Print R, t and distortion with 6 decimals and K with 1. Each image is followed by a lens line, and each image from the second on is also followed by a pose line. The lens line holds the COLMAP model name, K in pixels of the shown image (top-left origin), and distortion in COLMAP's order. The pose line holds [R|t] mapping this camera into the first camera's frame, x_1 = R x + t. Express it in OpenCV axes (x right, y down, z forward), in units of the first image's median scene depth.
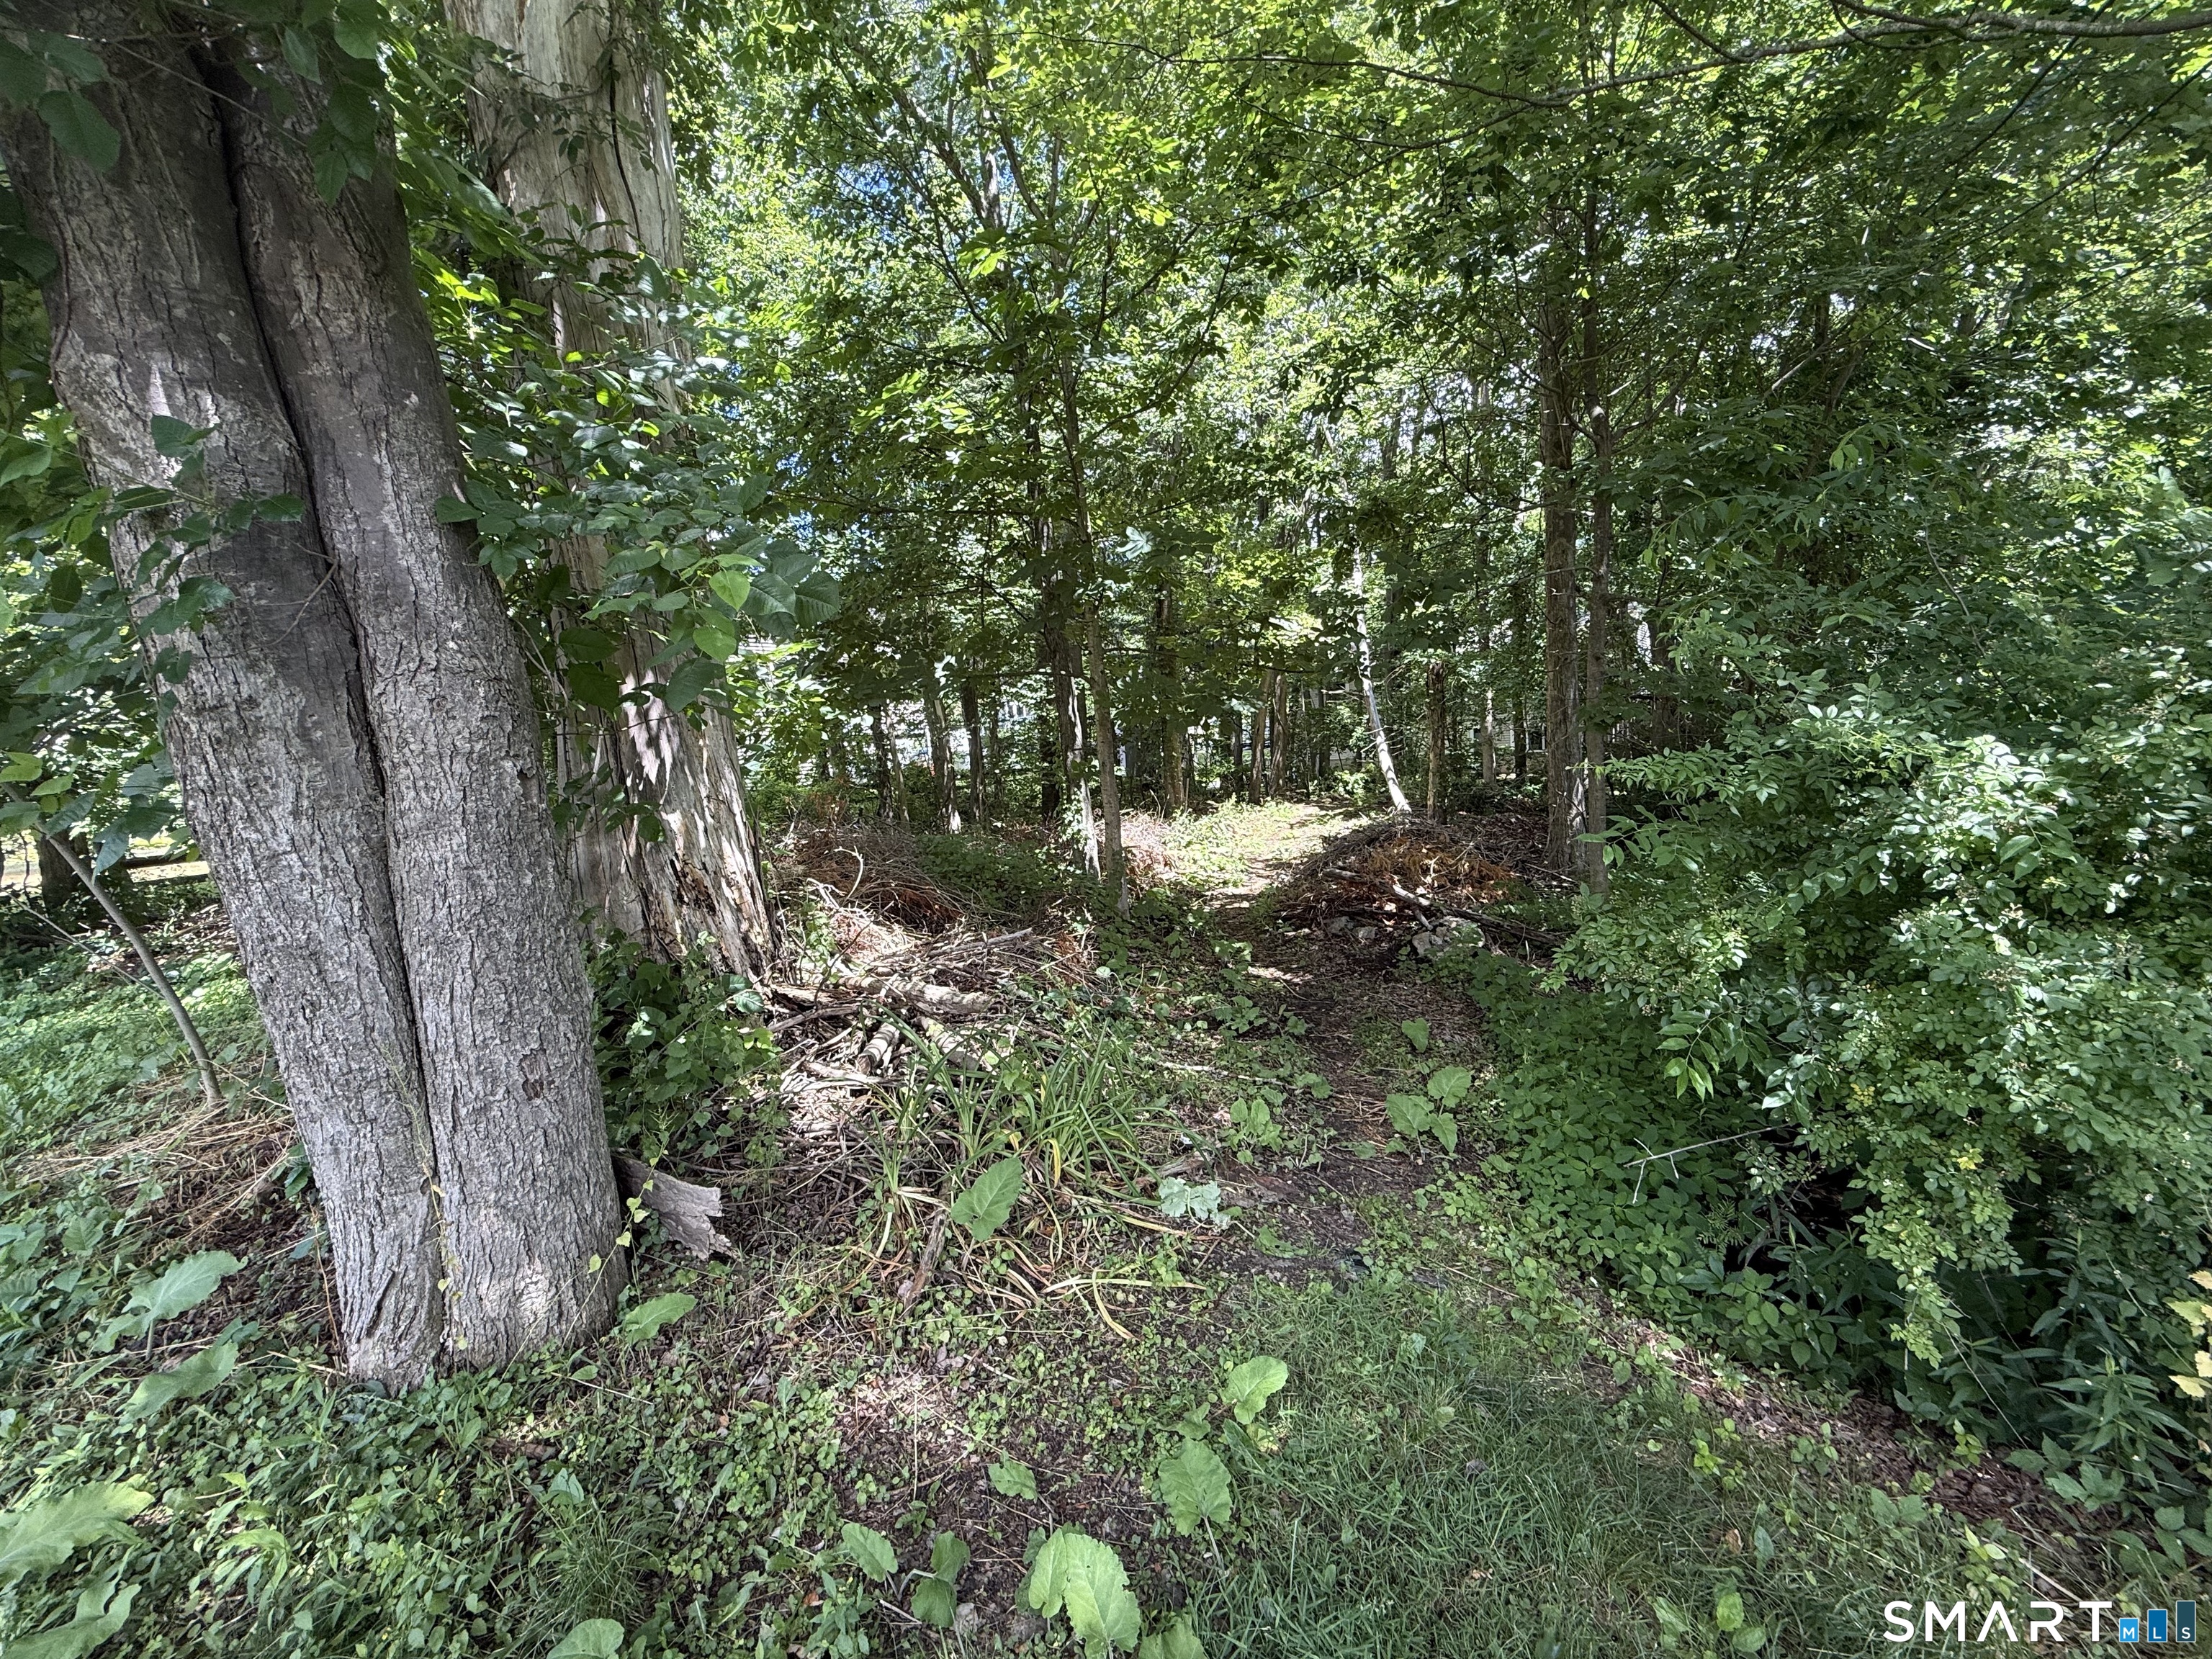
lens RADIAL K [[896.8, 0, 1102.5], [0, 896.8, 827.2], [0, 0, 1]] dist [-0.017359, 0.000158]
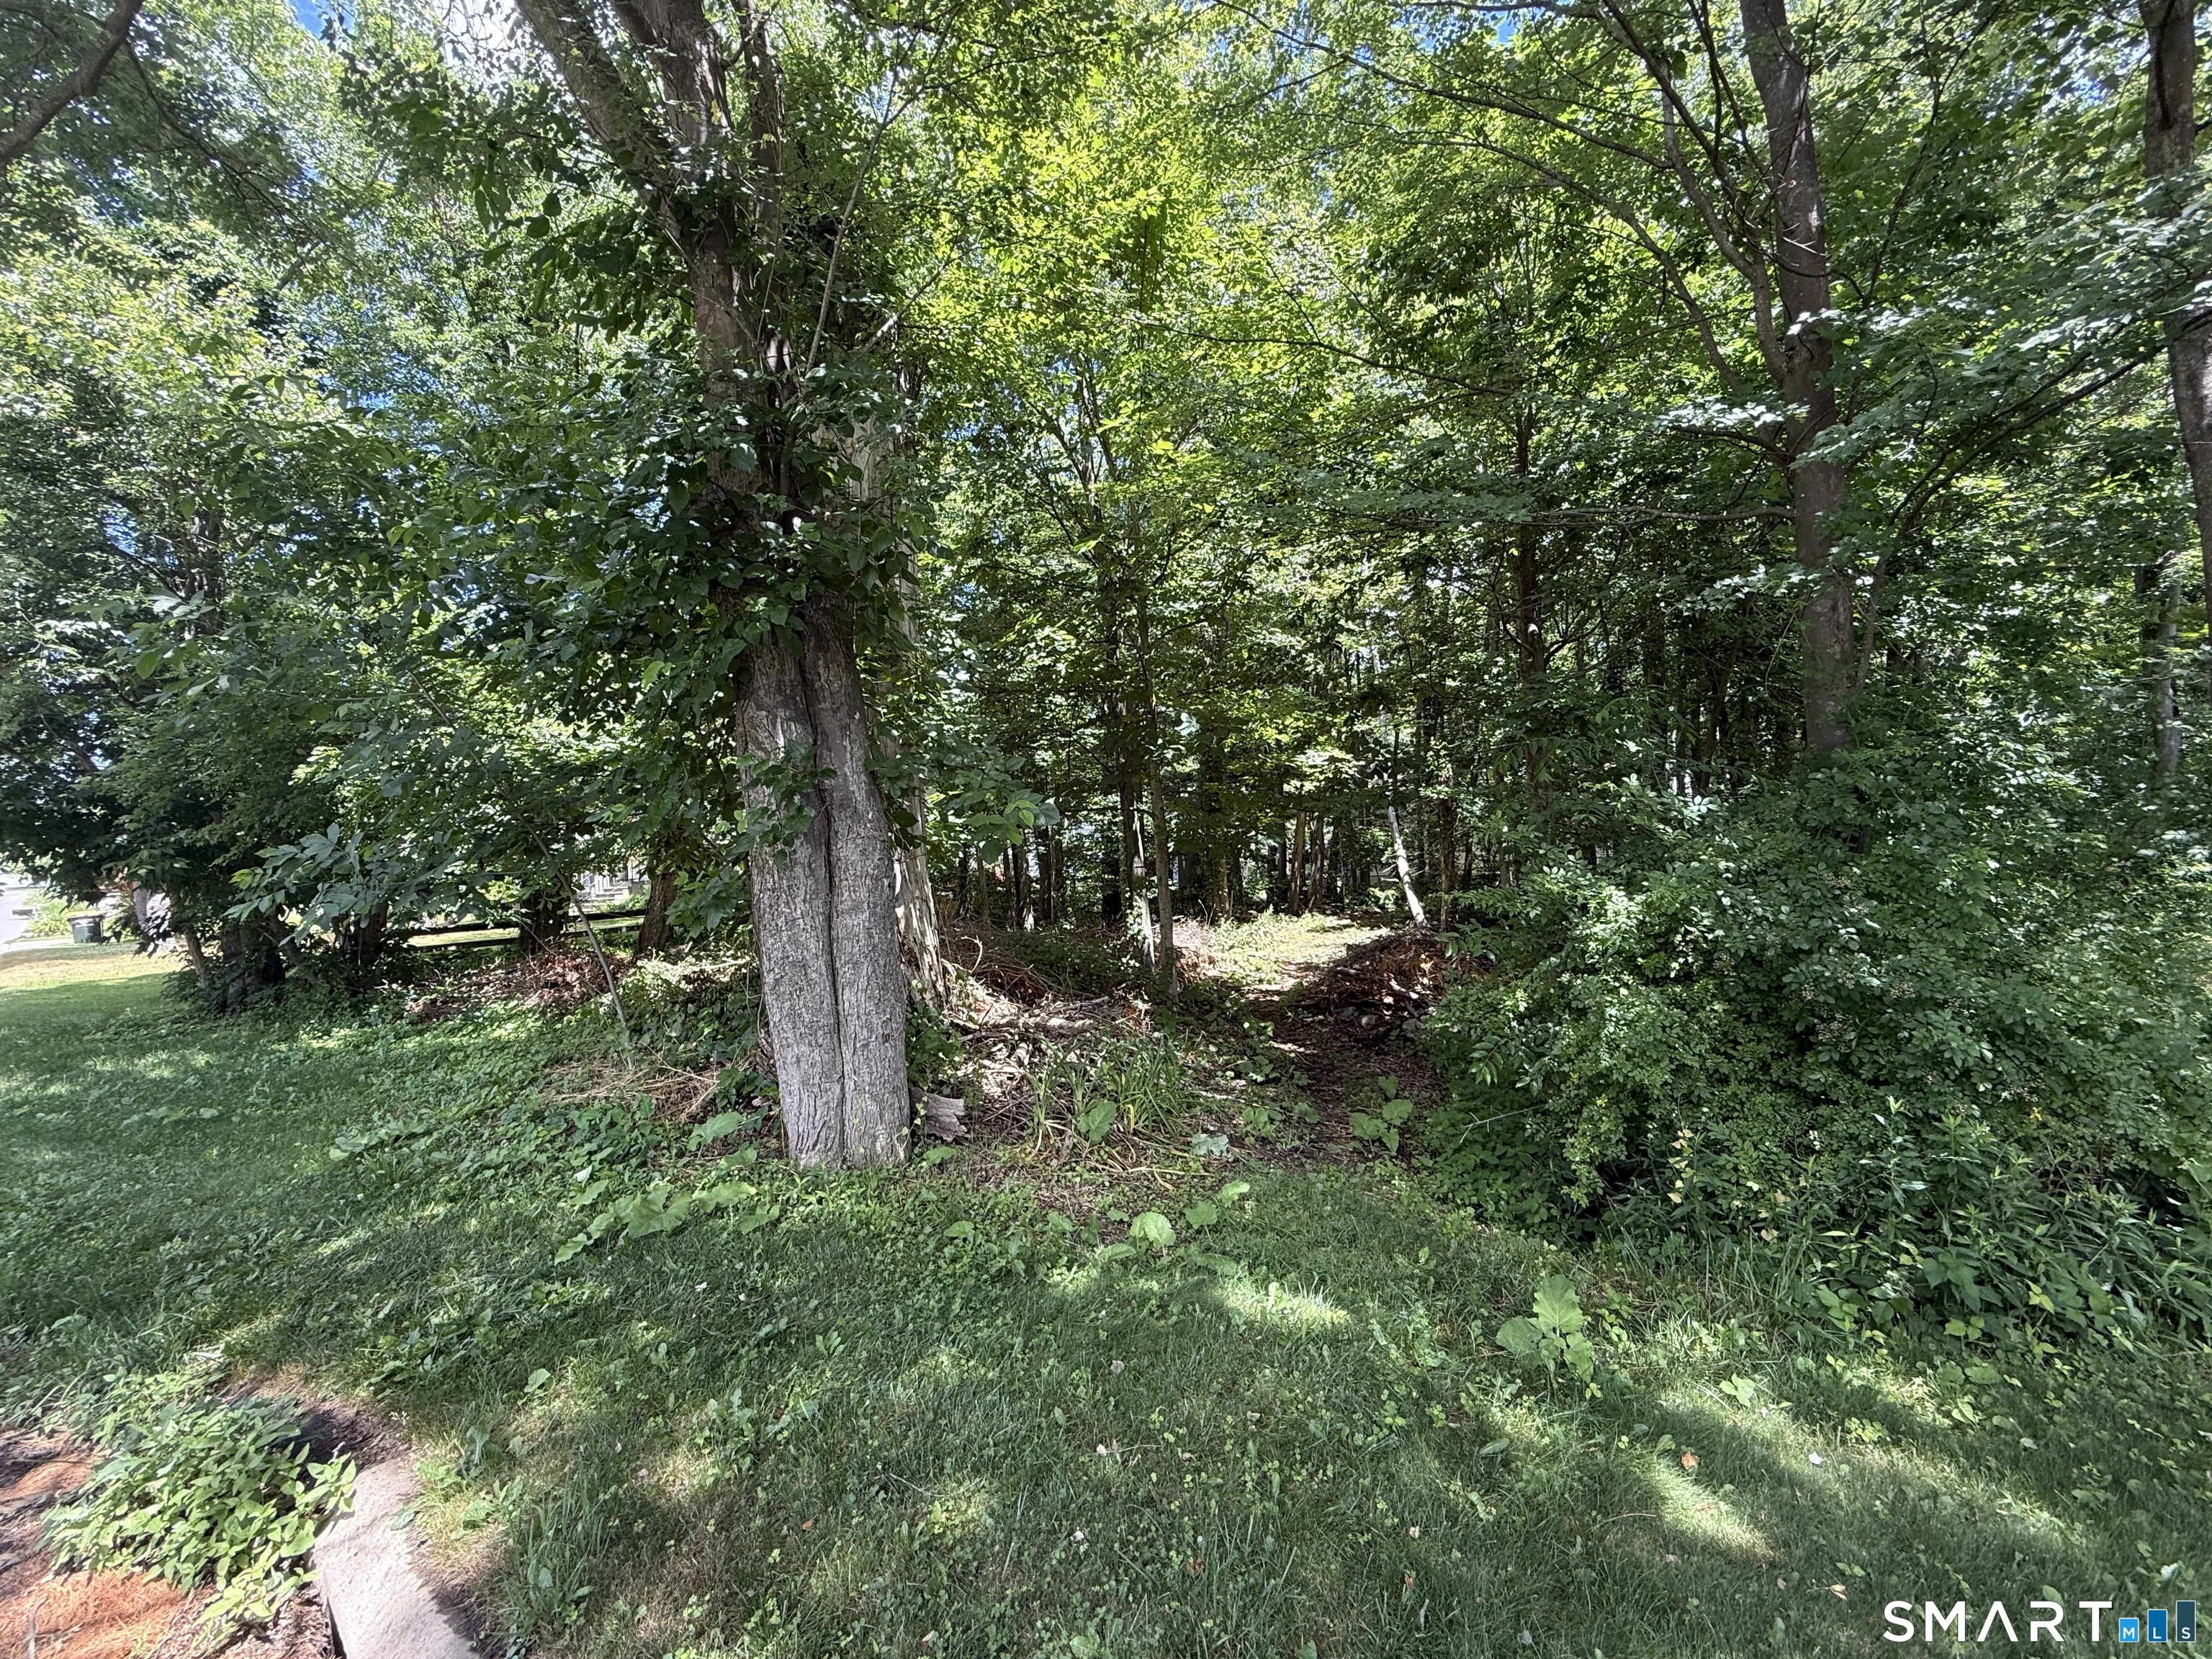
lens RADIAL K [[896.8, 0, 1087.1], [0, 896.8, 827.2], [0, 0, 1]] dist [-0.017359, 0.000158]
pose [[0.996783, 0.023302, -0.076685, -0.006710], [-0.032226, 0.992575, -0.117285, 0.009658], [0.073383, 0.119379, 0.990133, -0.282918]]
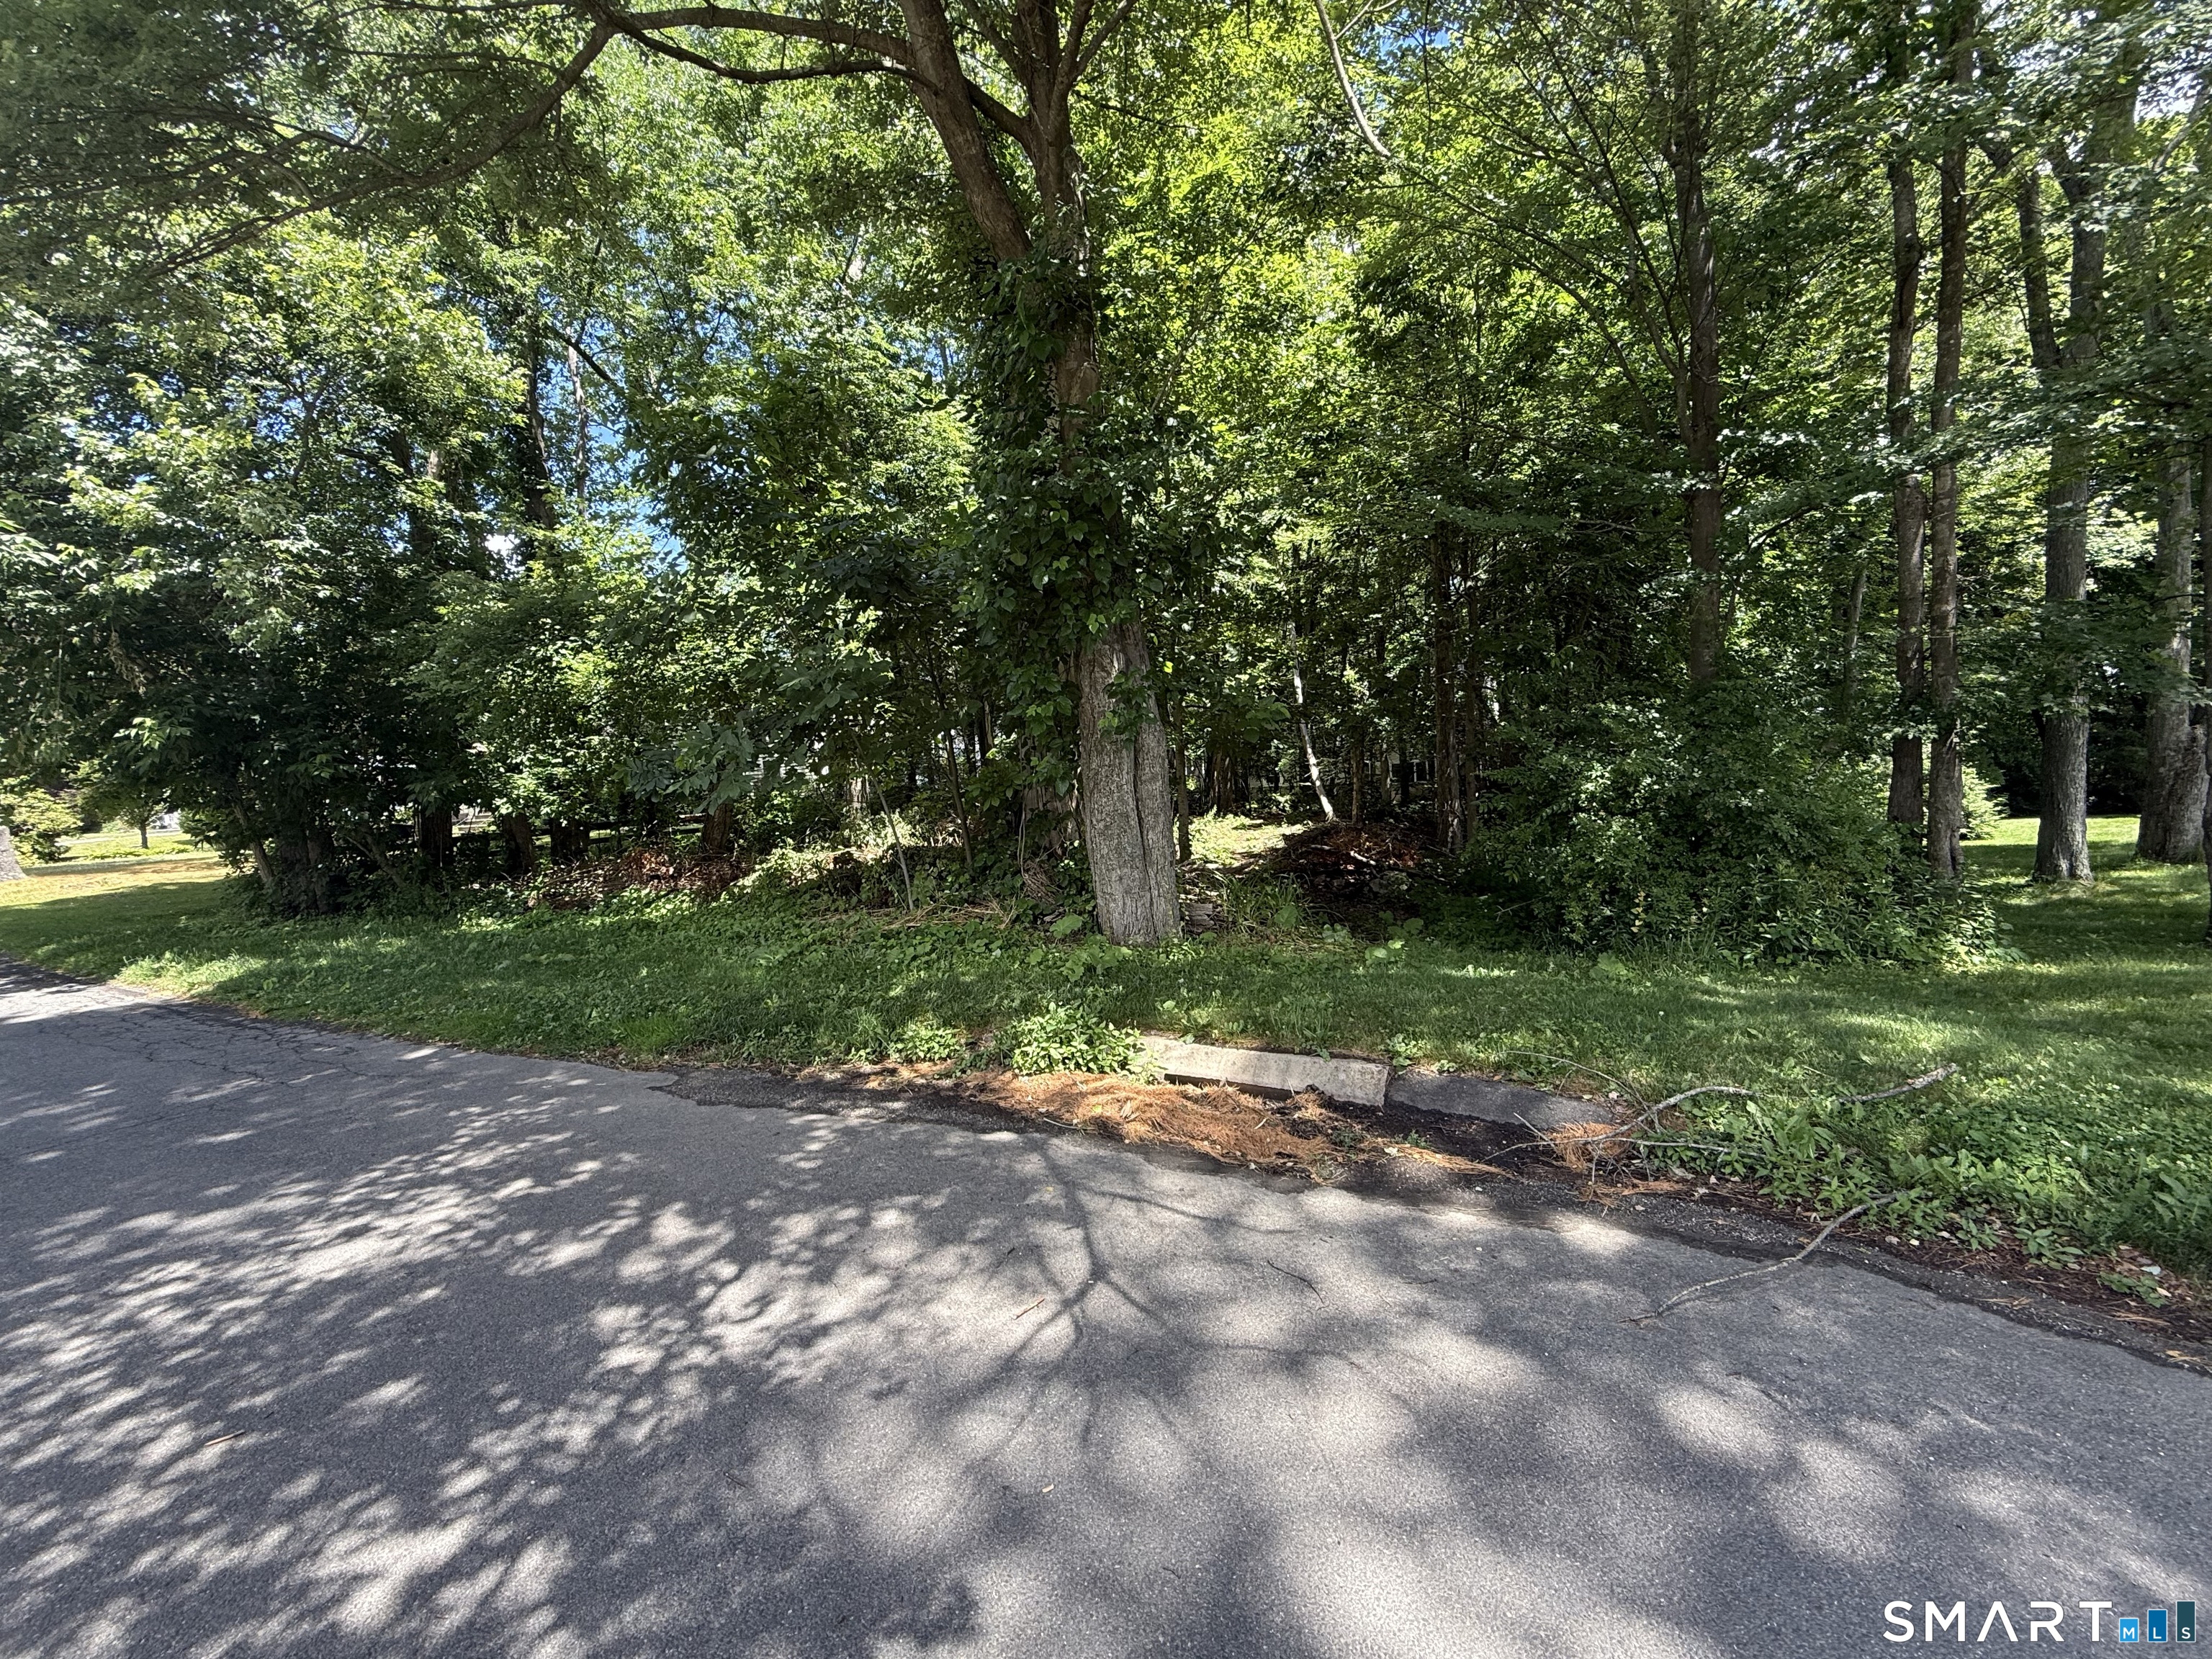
lens RADIAL K [[896.8, 0, 1085.9], [0, 896.8, 826.8], [0, 0, 1]] dist [-0.017359, 0.000158]
pose [[0.992814, 0.011469, 0.119120, -0.345455], [-0.007289, 0.999344, -0.035468, 0.072653], [-0.119448, 0.034345, 0.992246, -0.554752]]
